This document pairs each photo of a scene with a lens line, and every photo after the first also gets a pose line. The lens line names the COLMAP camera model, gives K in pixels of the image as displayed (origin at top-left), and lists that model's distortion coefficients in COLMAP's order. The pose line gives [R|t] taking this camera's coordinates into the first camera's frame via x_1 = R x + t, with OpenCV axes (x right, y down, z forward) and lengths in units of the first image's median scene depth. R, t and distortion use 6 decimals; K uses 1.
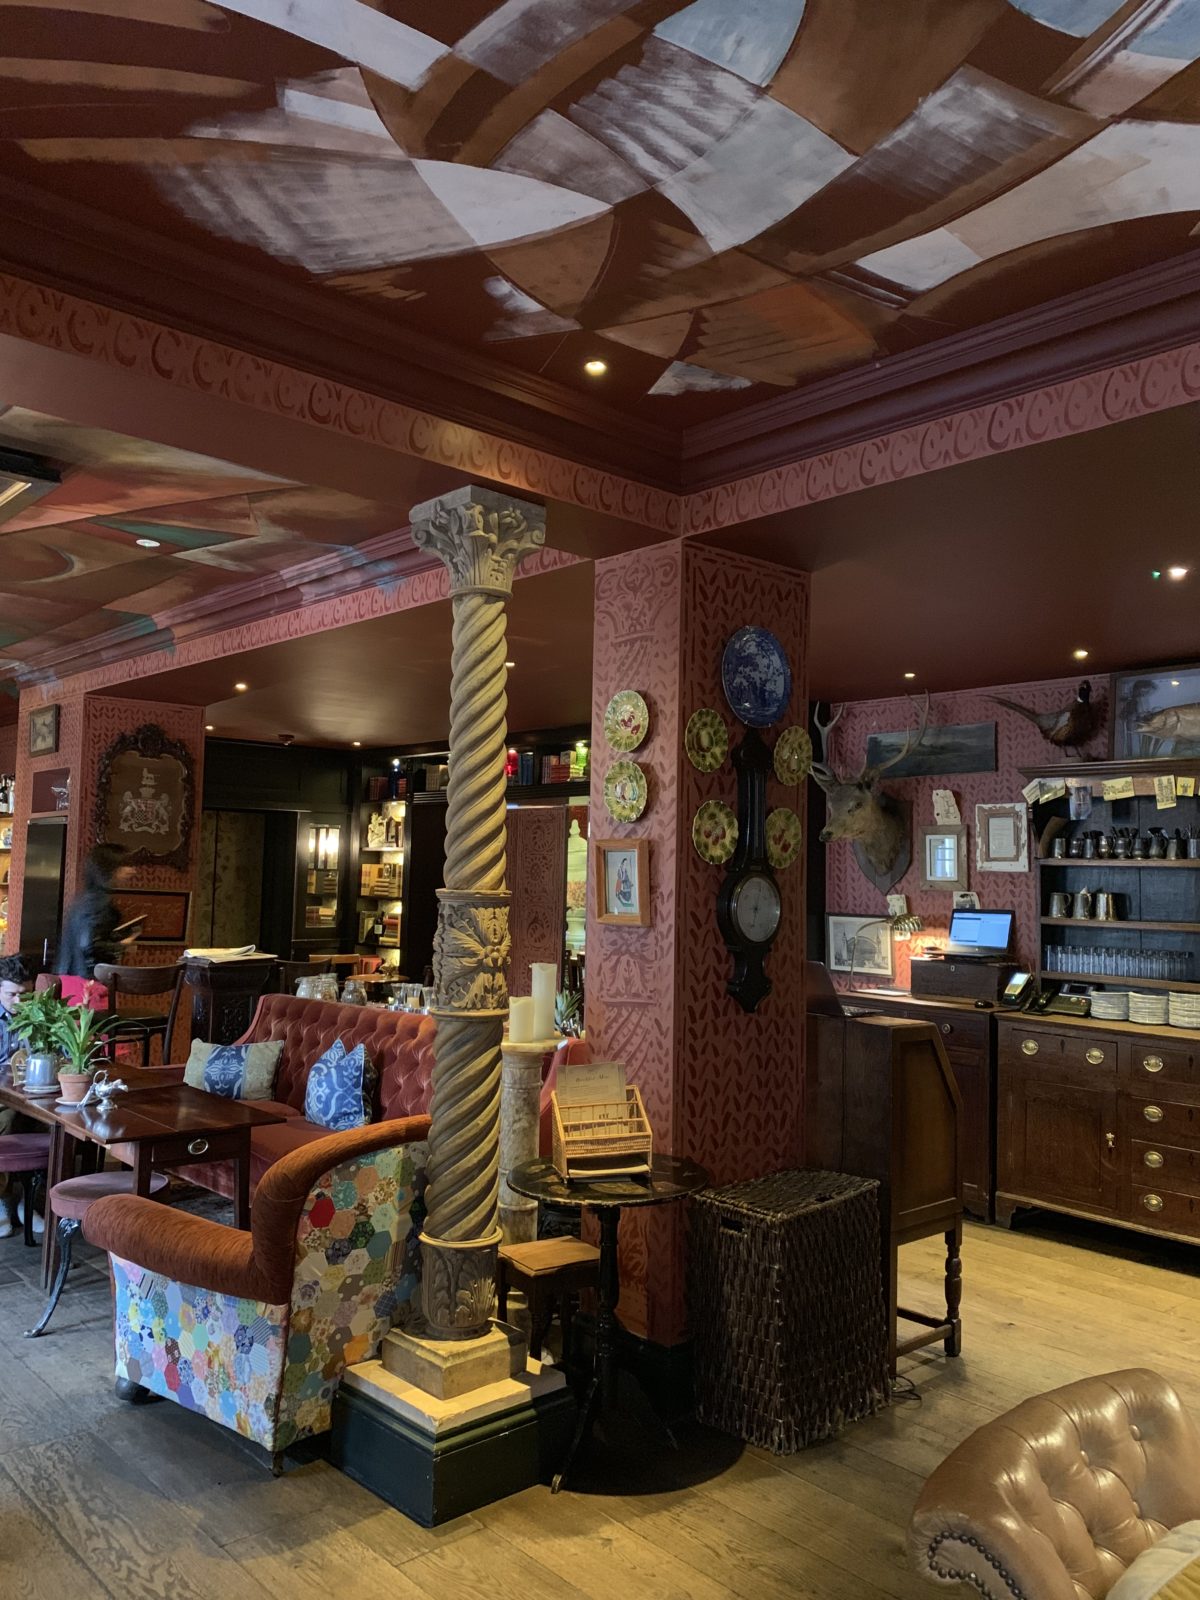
lens RADIAL K [[1221.7, 0, 597.9], [0, 1221.7, 789.8], [0, 0, 1]] dist [0.051887, -0.062264]
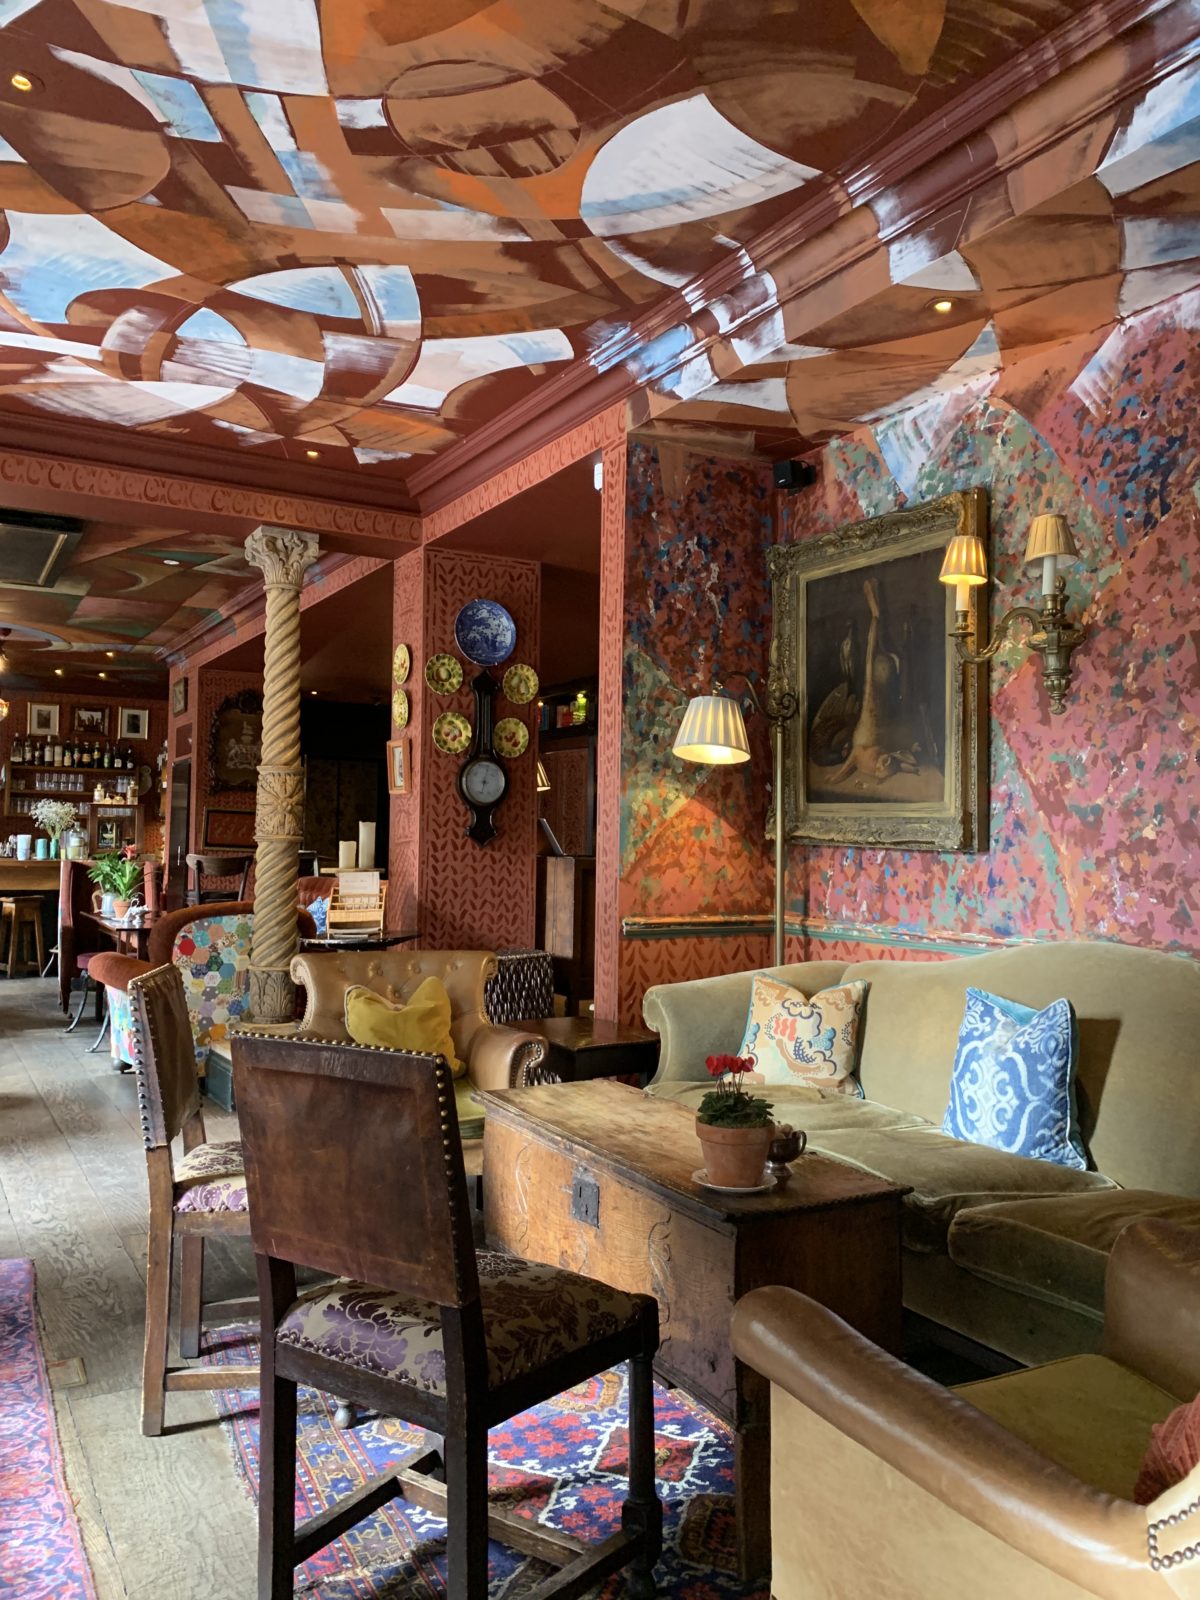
lens RADIAL K [[1221.7, 0, 611.8], [0, 1221.7, 789.3], [0, 0, 1]] dist [0.051887, -0.062264]
pose [[0.978361, -0.018872, -0.206044, 0.624042], [0.023249, 0.999552, 0.018847, 0.083350], [0.205596, -0.023229, 0.978361, -0.500476]]
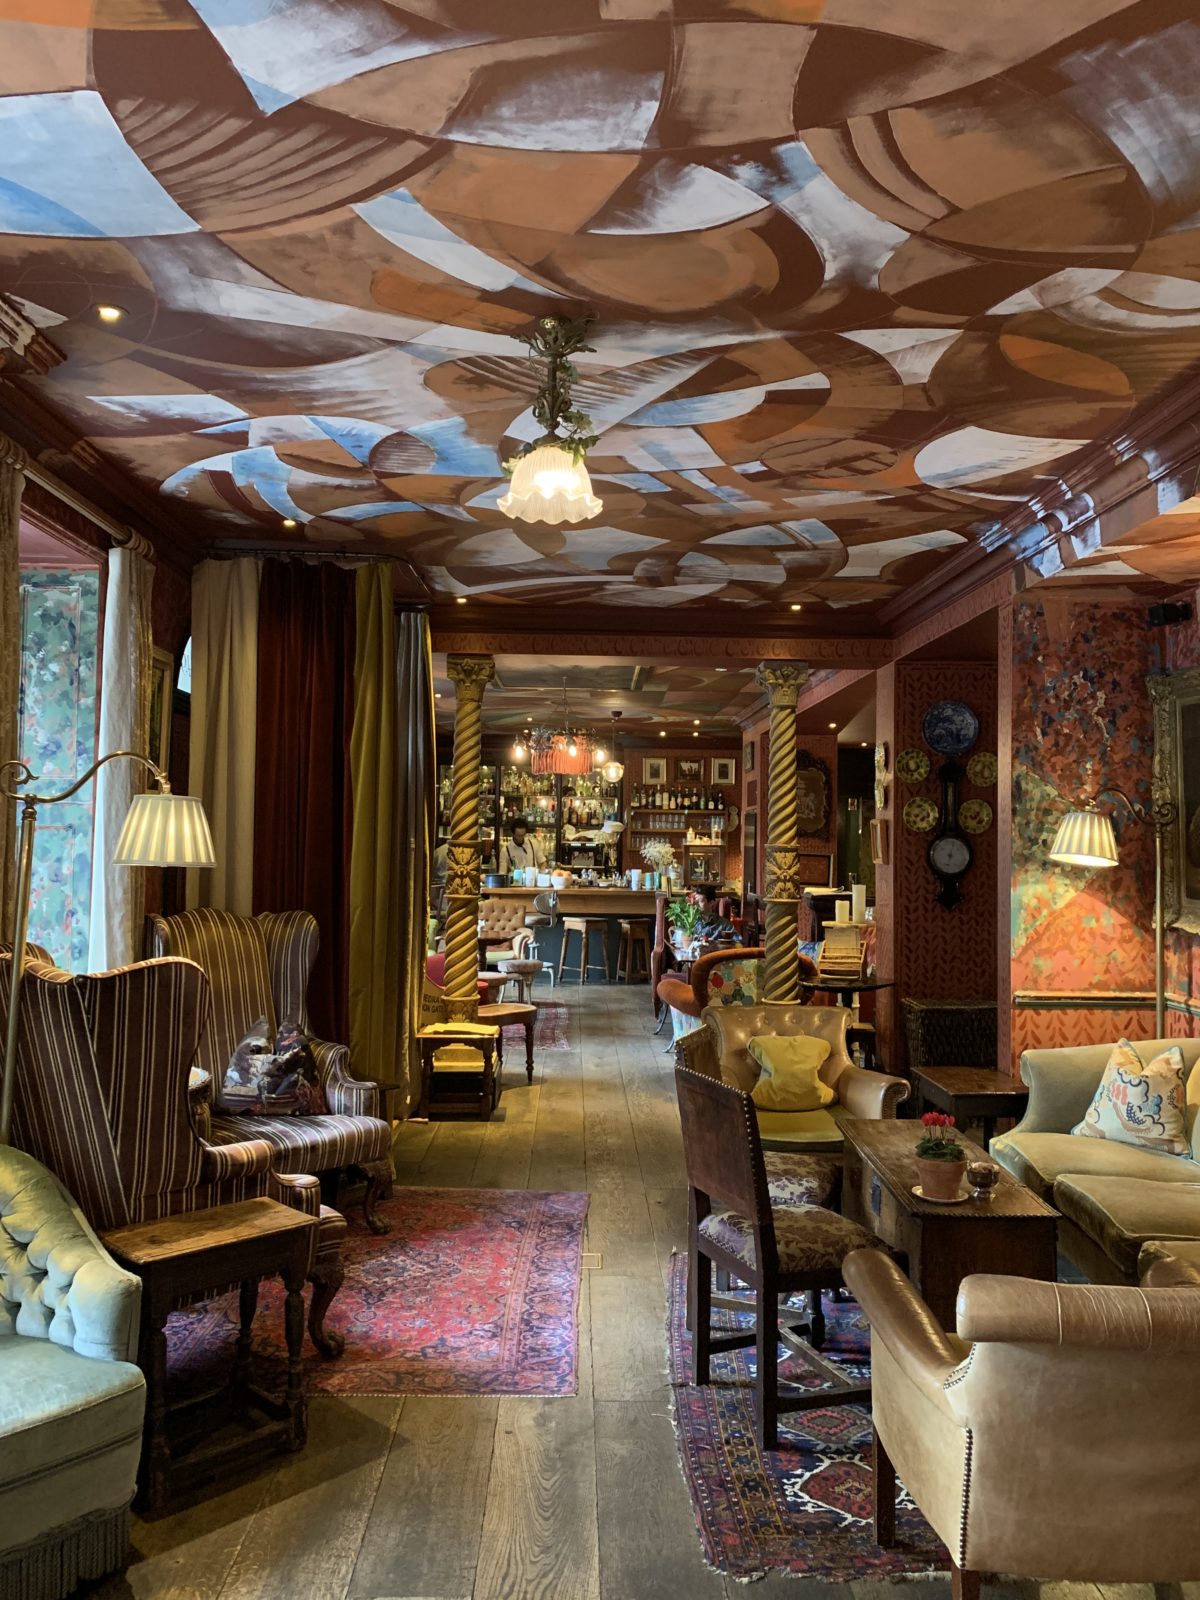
lens RADIAL K [[1221.7, 0, 605.9], [0, 1221.7, 787.1], [0, 0, 1]] dist [0.051887, -0.062264]
pose [[0.758918, -0.037267, -0.650119, 0.965038], [0.047109, 0.998887, -0.002267, -0.026144], [0.649480, -0.028906, 0.759829, -0.756720]]
